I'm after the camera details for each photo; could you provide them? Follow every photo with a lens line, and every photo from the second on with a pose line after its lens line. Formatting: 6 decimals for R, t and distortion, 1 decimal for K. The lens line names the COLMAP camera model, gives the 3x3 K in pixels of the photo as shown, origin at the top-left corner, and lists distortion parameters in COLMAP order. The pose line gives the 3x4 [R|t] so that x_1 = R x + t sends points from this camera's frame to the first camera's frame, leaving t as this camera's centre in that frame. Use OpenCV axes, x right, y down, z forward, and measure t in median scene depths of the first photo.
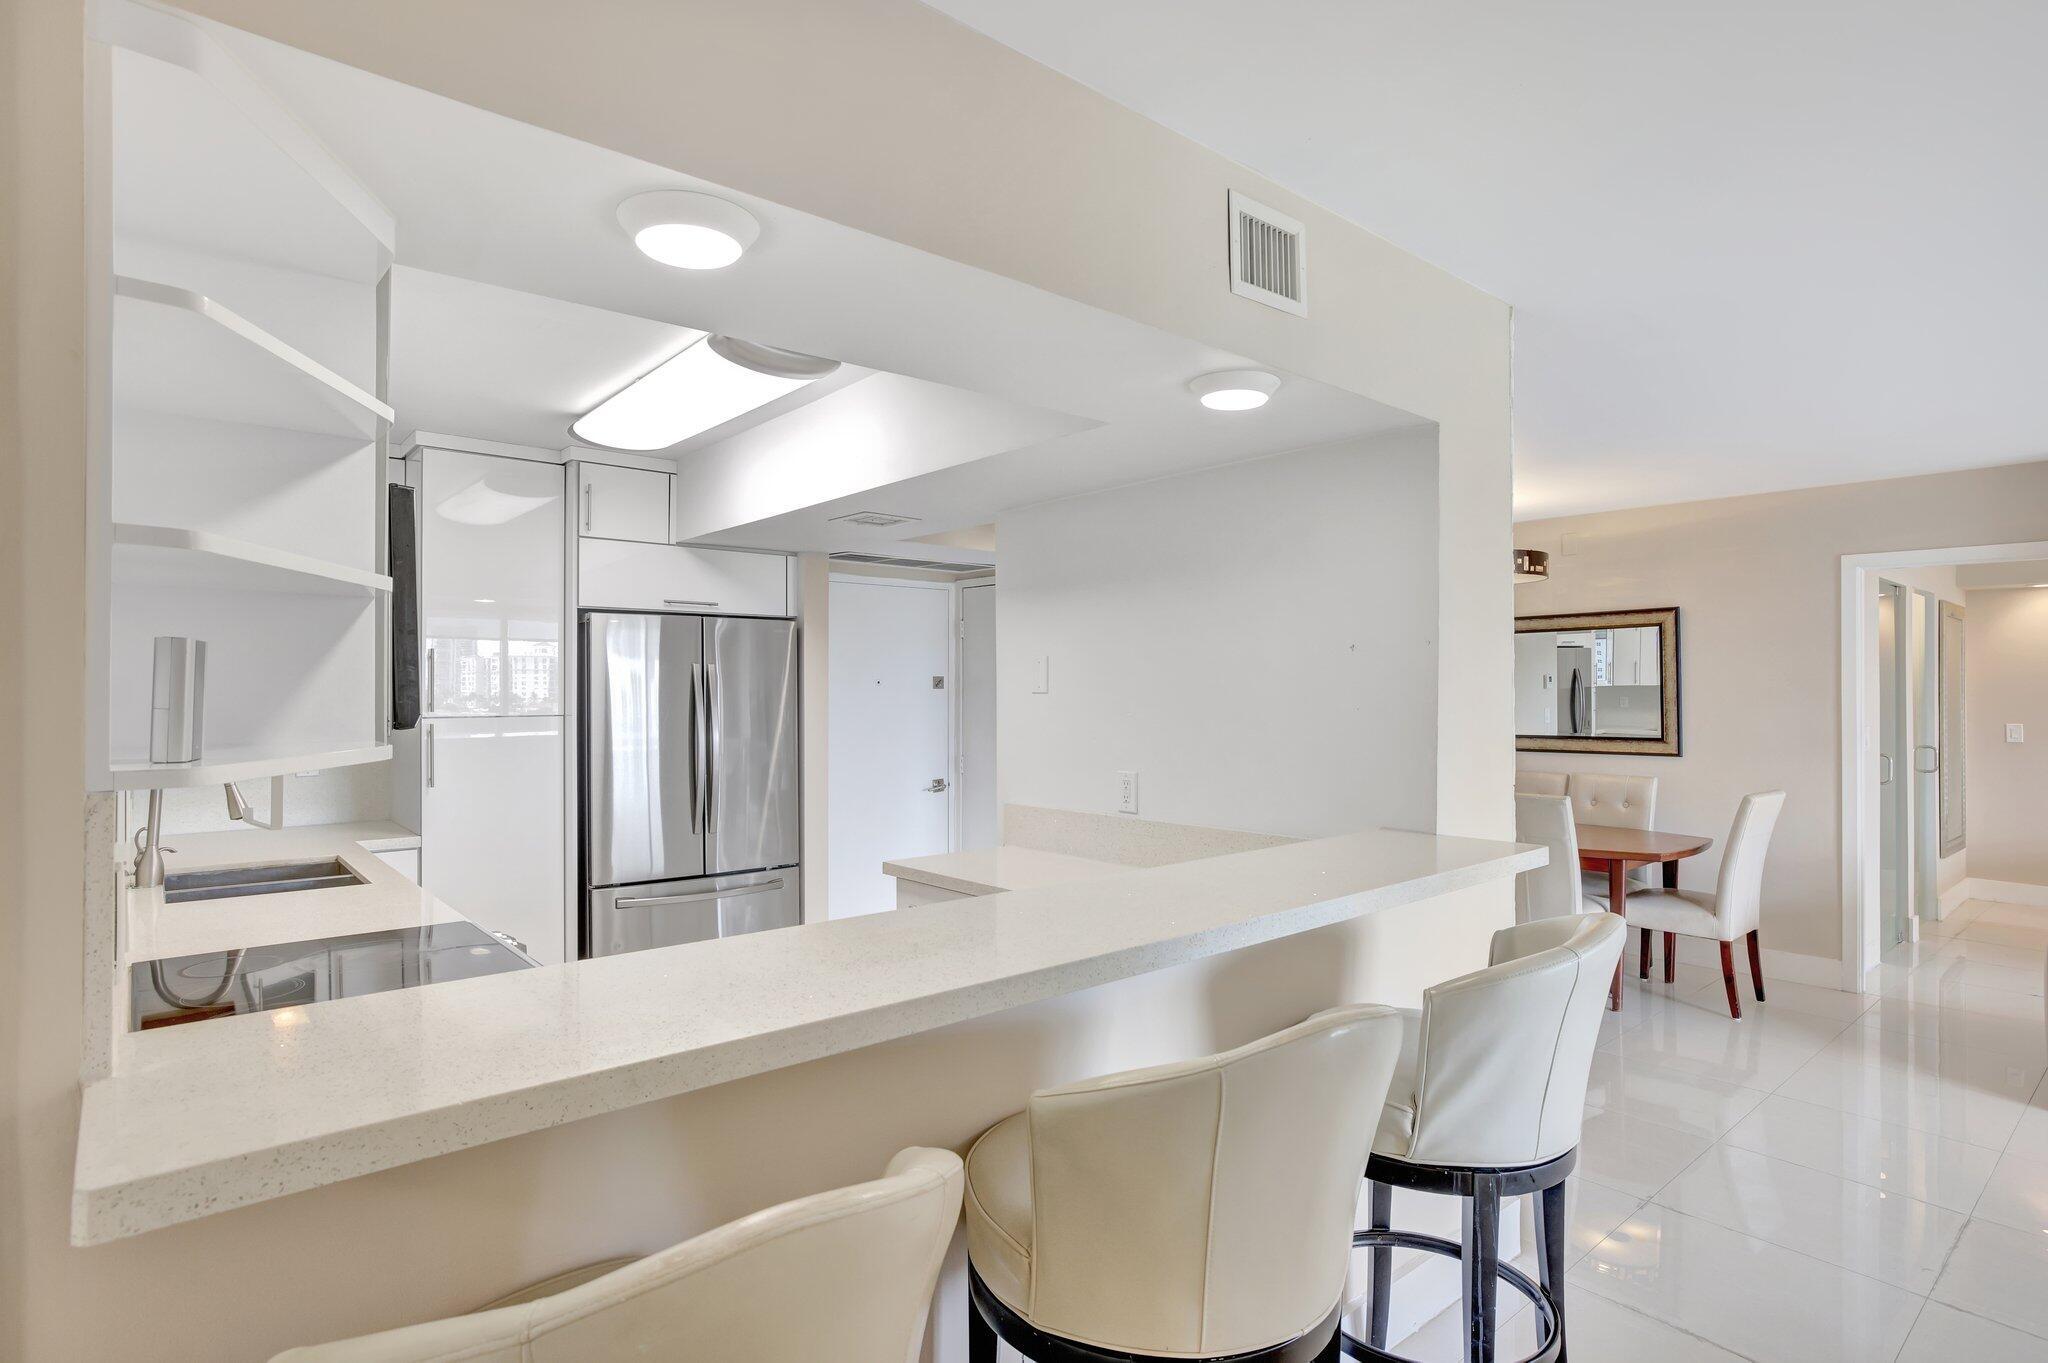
lens RADIAL K [[1050.0, 0, 1024.0], [0, 1050.0, 681.5], [0, 0, 1]] dist [-0.001508, -0.000525]
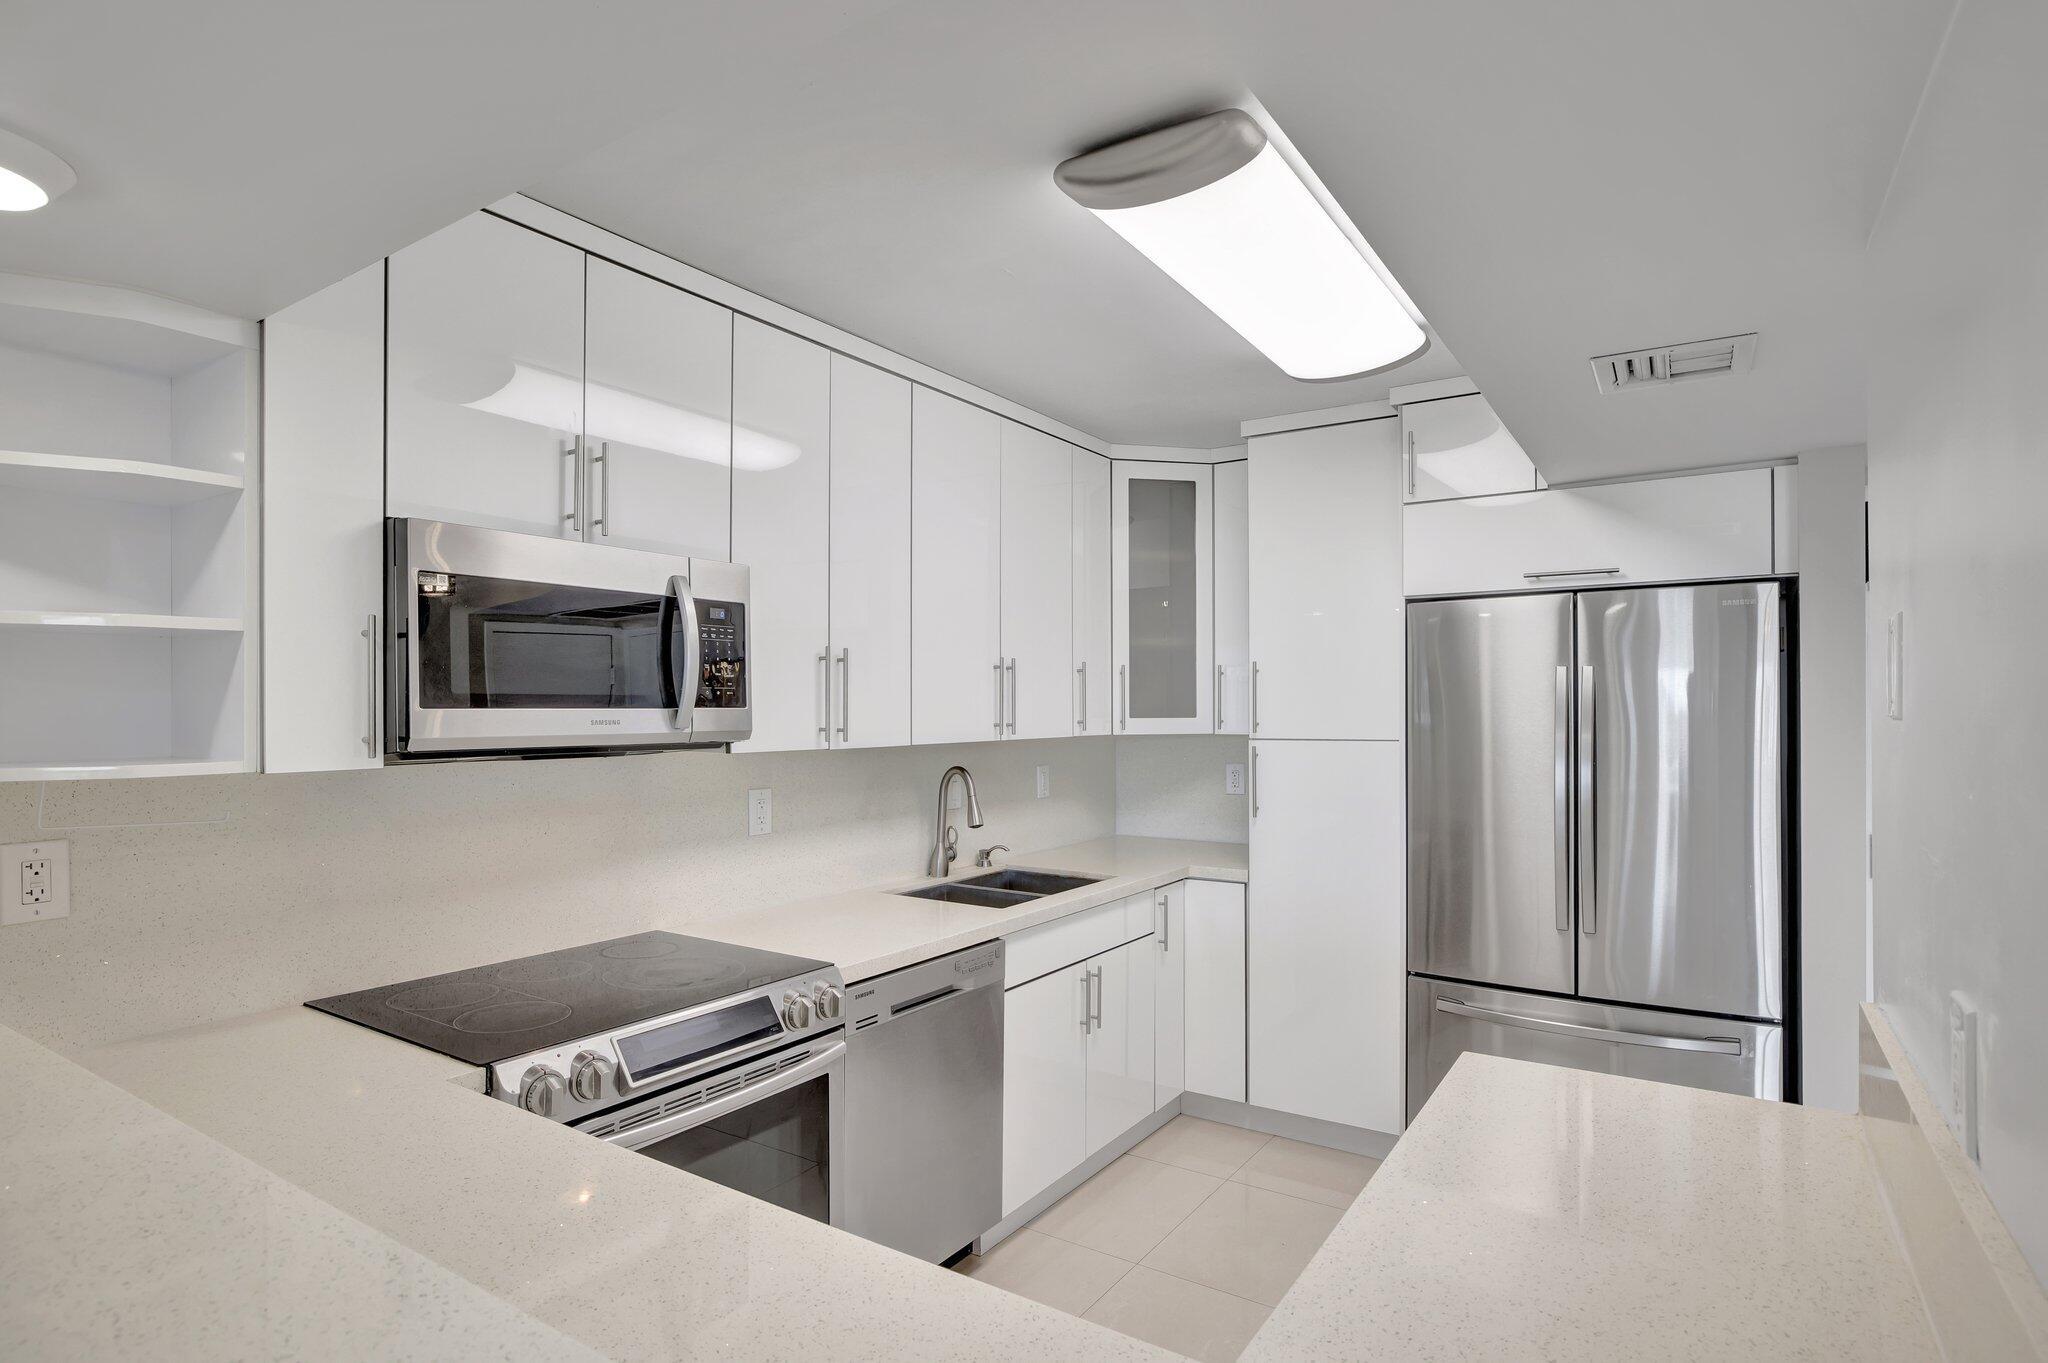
lens RADIAL K [[1050.0, 0, 1024.0], [0, 1050.0, 681.5], [0, 0, 1]] dist [-0.001508, -0.000525]
pose [[0.262253, -0.014508, -0.964890, 0.214171], [0.011793, 0.999860, -0.011829, -0.004600], [0.964927, -0.008277, 0.262388, 0.496816]]
